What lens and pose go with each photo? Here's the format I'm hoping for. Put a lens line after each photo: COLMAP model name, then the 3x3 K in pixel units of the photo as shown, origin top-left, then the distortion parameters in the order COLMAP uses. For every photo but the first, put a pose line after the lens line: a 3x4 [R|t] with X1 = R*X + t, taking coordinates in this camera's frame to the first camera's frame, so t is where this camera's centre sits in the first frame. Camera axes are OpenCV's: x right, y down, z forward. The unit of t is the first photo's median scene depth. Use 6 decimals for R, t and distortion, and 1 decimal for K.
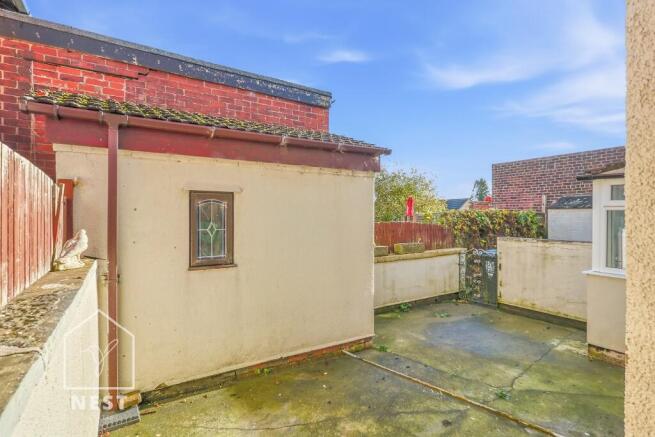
lens RADIAL K [[341.0, 0, 327.5], [0, 341.0, 218.5], [0, 0, 1]] dist [-0.002990, -0.001065]
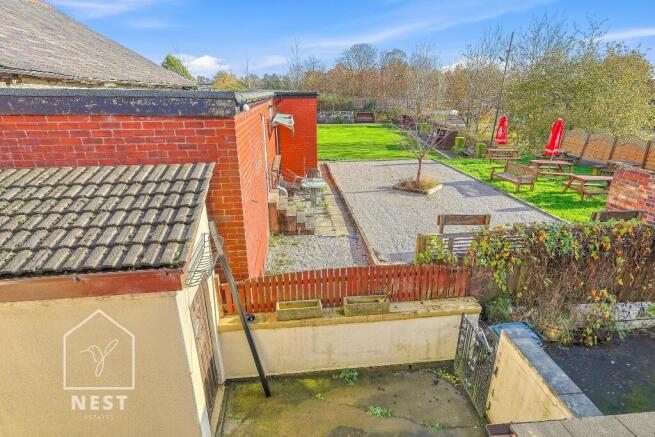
lens RADIAL K [[341.0, 0, 327.5], [0, 341.0, 218.5], [0, 0, 1]] dist [-0.002990, -0.001065]
pose [[0.890367, 0.154411, -0.428257, 0.620706], [0.000849, 0.940156, 0.340744, -0.457967], [0.455243, -0.303751, 0.836952, 0.576006]]
